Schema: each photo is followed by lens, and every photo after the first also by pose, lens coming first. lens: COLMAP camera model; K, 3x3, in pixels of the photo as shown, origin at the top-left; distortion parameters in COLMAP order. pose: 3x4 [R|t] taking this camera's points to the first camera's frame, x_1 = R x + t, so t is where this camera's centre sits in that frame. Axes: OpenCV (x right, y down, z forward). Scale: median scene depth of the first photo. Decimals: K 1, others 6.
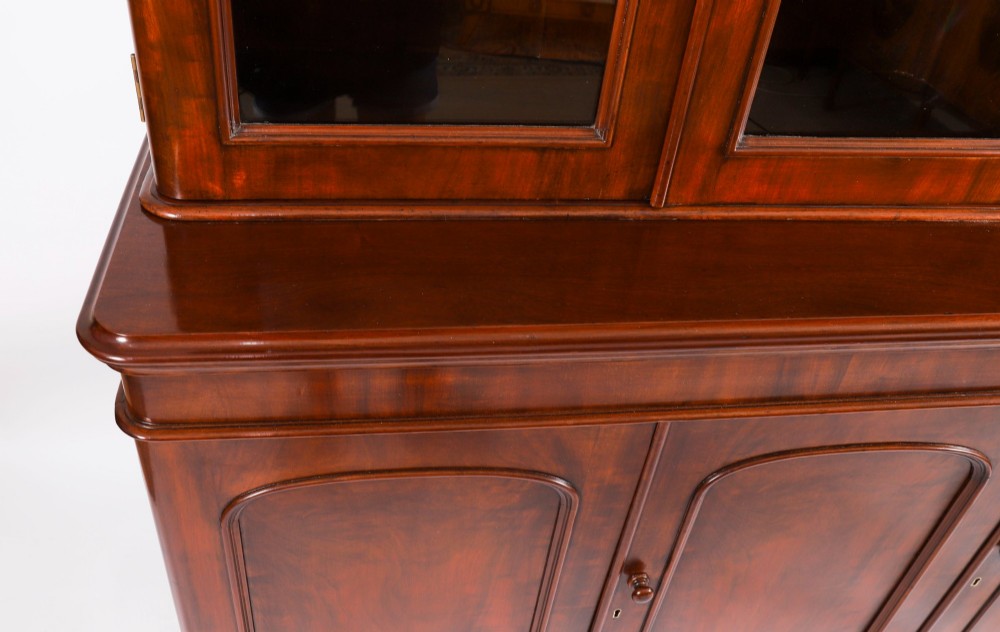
lens RADIAL K [[855.6, 0, 463.2], [0, 855.6, 300.4], [0, 0, 1]] dist [-0.096570, 0.030184]
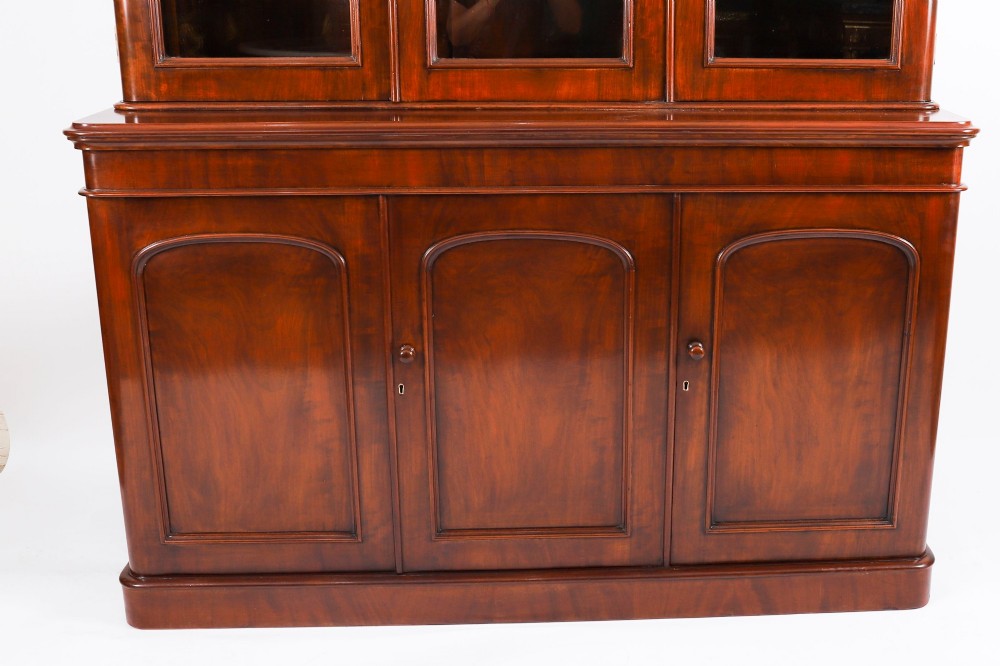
lens RADIAL K [[1146.7, 0, 633.1], [0, 1146.7, 290.2], [0, 0, 1]] dist [-0.092332, 0.000000]
pose [[0.997034, -0.046682, -0.061190, 0.849238], [0.020348, 0.926646, -0.375384, 1.152060], [0.074225, 0.373026, 0.924847, -1.005064]]
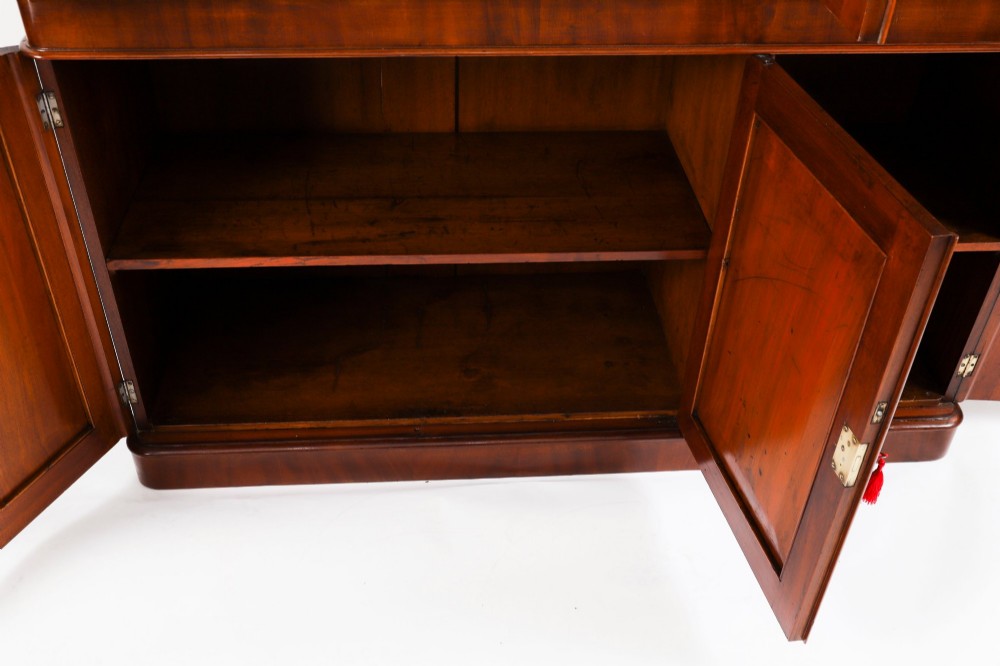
lens RADIAL K [[988.6, 0, 504.1], [0, 988.6, 335.7], [0, 0, 1]] dist [-0.003427, 0.000000]
pose [[0.997951, -0.009318, -0.063299, 0.471200], [0.010017, 0.999892, 0.010743, 0.555695], [0.063192, -0.011355, 0.997937, -0.593611]]
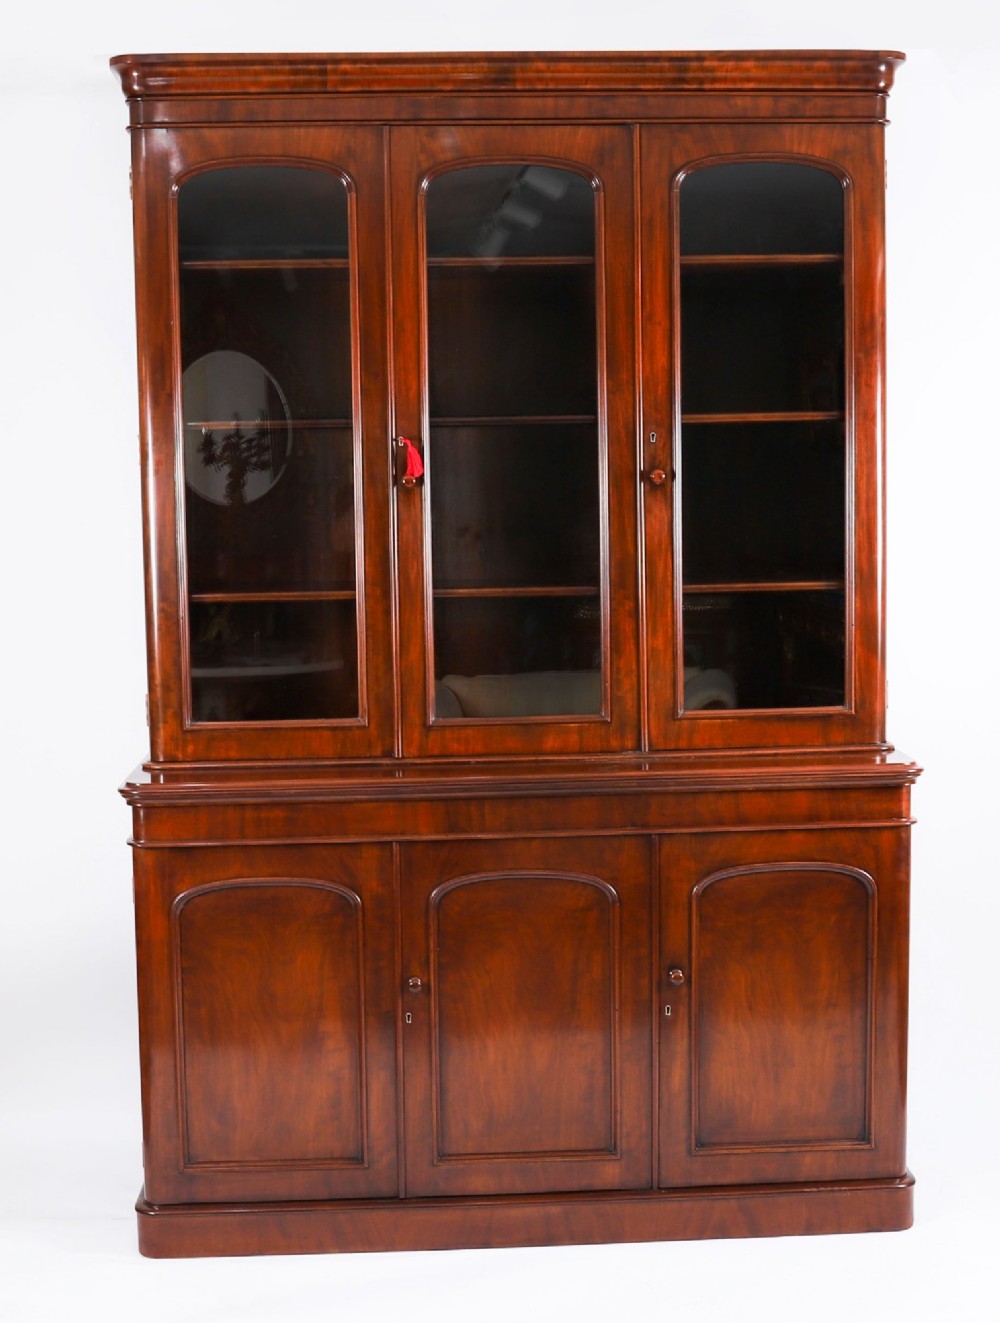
lens RADIAL K [[1997.9, 0, 506.2], [0, 1997.9, 661.3], [0, 0, 1]] dist [-0.110023, 0.000000]
pose [[0.993587, -0.082855, -0.076945, 0.851287], [0.029074, 0.844814, -0.534269, 2.174738], [0.109271, 0.528606, 0.841805, -2.973340]]
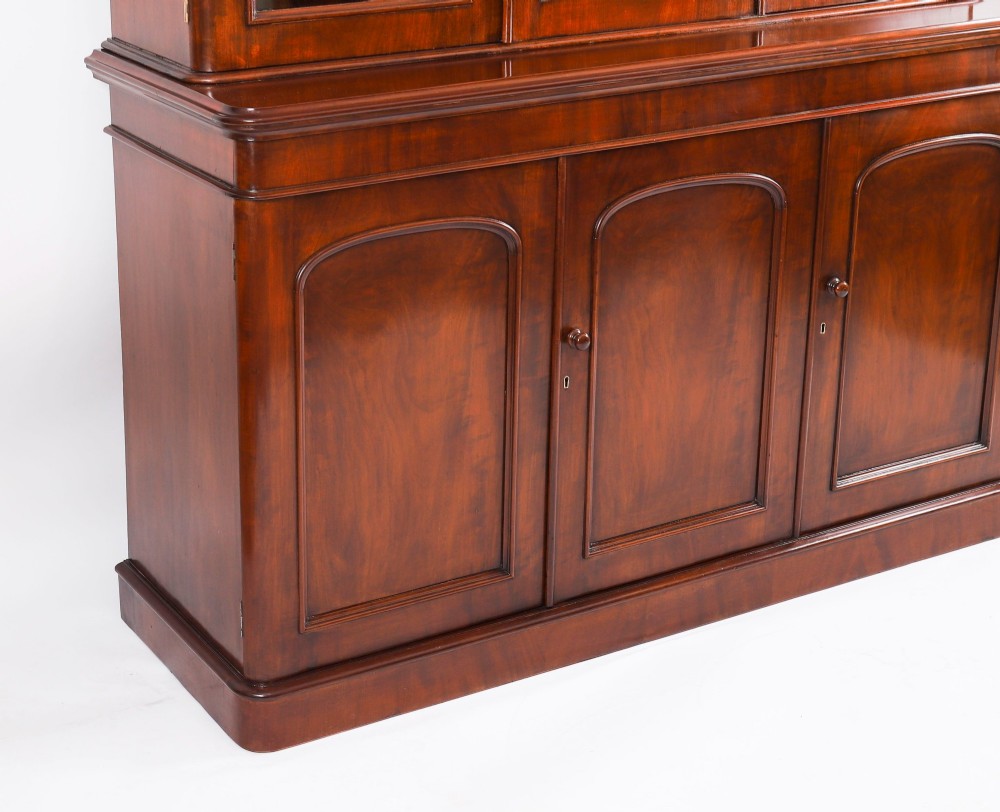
lens RADIAL K [[1870.9, 0, 351.4], [0, 1870.9, 303.9], [0, 0, 1]] dist [-0.021454, 0.000000]
pose [[0.924834, -0.192198, 0.328241, -1.167118], [0.289460, 0.915467, -0.279524, 1.125467], [-0.246770, 0.353526, 0.902288, -1.683080]]
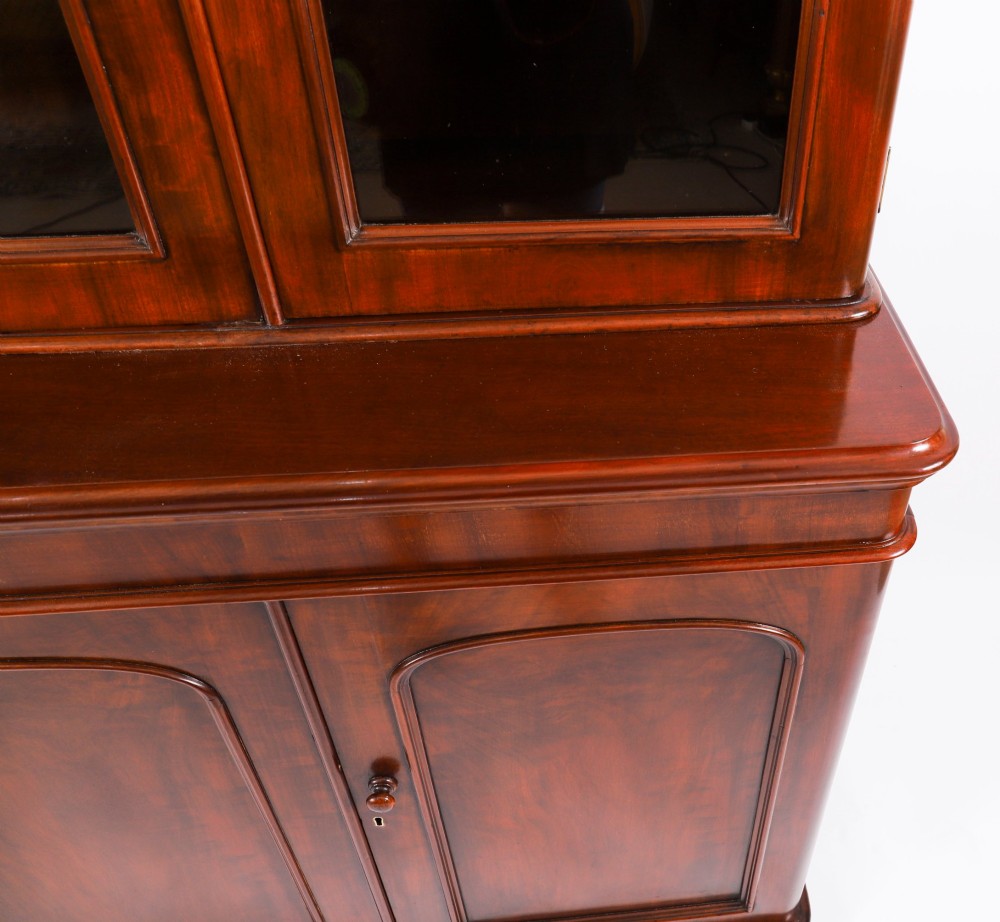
lens RADIAL K [[991.4, 0, 669.6], [0, 991.4, 471.6], [0, 0, 1]] dist [-0.026220, 0.000000]
pose [[0.999172, -0.025664, -0.031585, 1.194886], [0.027169, 0.998470, 0.048162, -0.020685], [0.030301, -0.048980, 0.998340, 0.168605]]
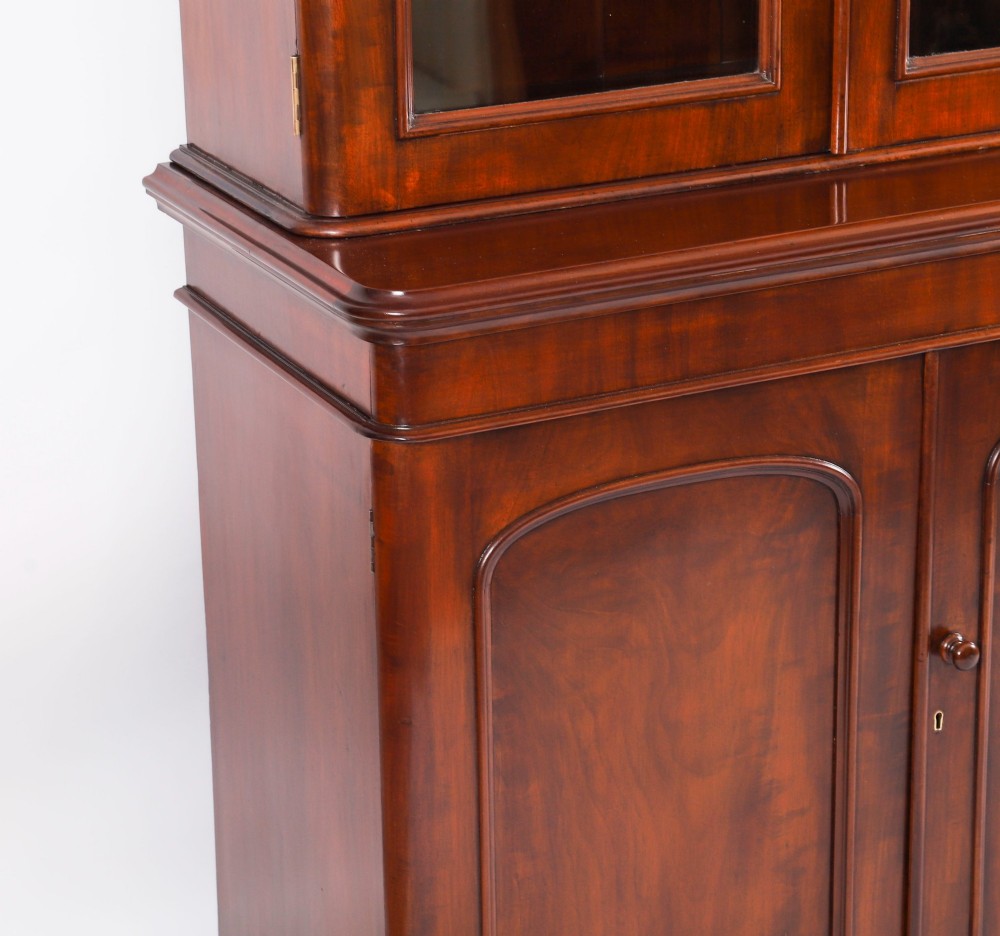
lens RADIAL K [[2607.8, 0, 420.6], [0, 2607.8, 377.9], [0, 0, 1]] dist [0.077248, 0.000000]
pose [[0.948511, -0.188231, 0.254749, -0.913068], [0.263301, 0.915628, -0.303807, 0.806824], [-0.176069, 0.355240, 0.918044, -1.316033]]
